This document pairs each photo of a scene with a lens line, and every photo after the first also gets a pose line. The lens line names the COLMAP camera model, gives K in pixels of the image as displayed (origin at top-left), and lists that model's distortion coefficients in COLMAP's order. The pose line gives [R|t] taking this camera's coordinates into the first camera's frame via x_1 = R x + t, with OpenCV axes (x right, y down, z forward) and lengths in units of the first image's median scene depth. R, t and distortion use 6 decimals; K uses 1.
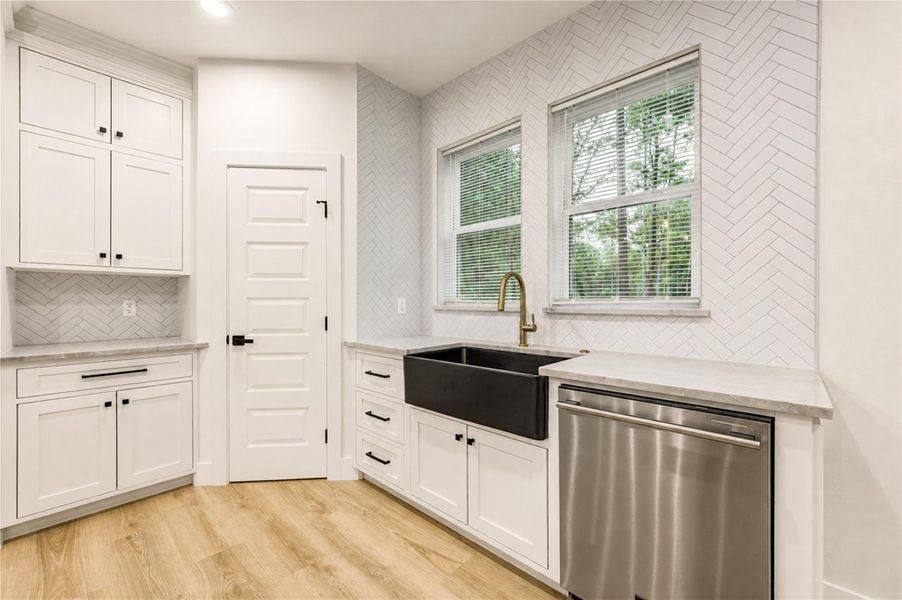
lens RADIAL K [[358.7, 0, 452.3], [0, 358.7, 301.8], [0, 0, 1]] dist [-0.003634, 0.000455]
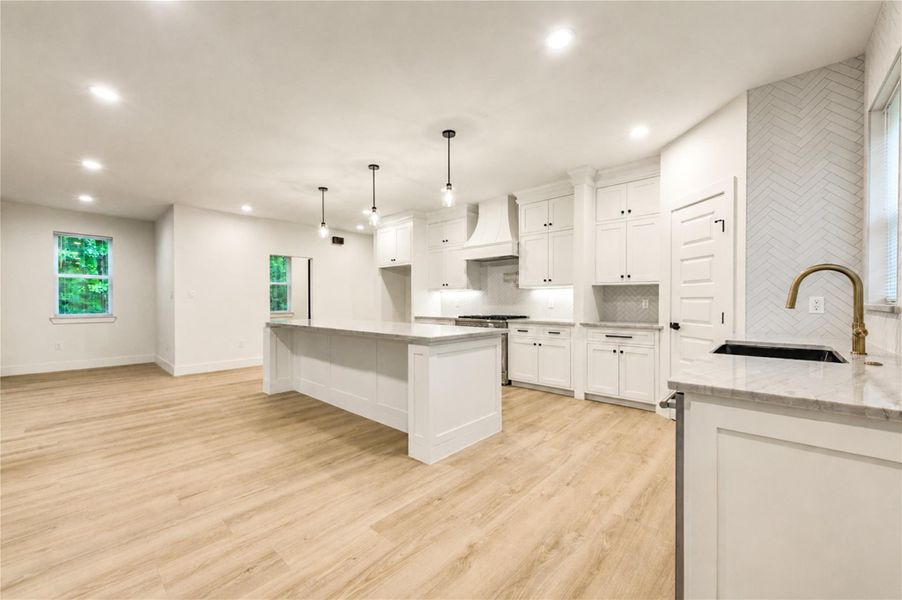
lens RADIAL K [[358.7, 0, 452.1], [0, 358.7, 303.9], [0, 0, 1]] dist [-0.003634, 0.000455]
pose [[0.012337, 0.004359, -0.999914, 0.940852], [-0.007823, 0.999960, 0.004263, 0.017459], [0.999893, 0.007769, 0.012371, 0.054992]]
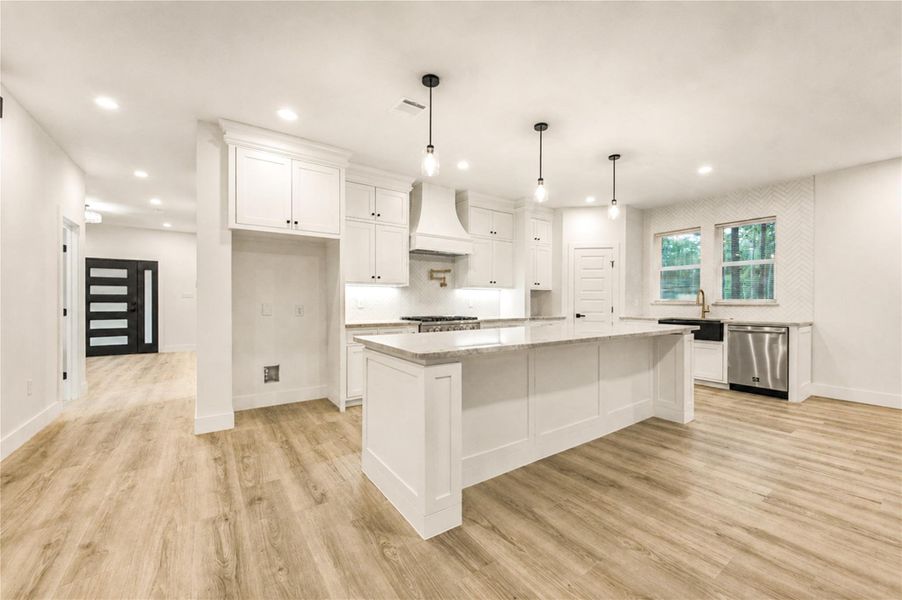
lens RADIAL K [[358.7, 0, 465.4], [0, 358.7, 301.4], [0, 0, 1]] dist [-0.003634, 0.000455]
pose [[0.981461, 0.003580, -0.191630, -0.960746], [-0.004516, 0.999980, -0.004448, 0.021845], [0.191610, 0.005231, 0.981457, -1.814471]]
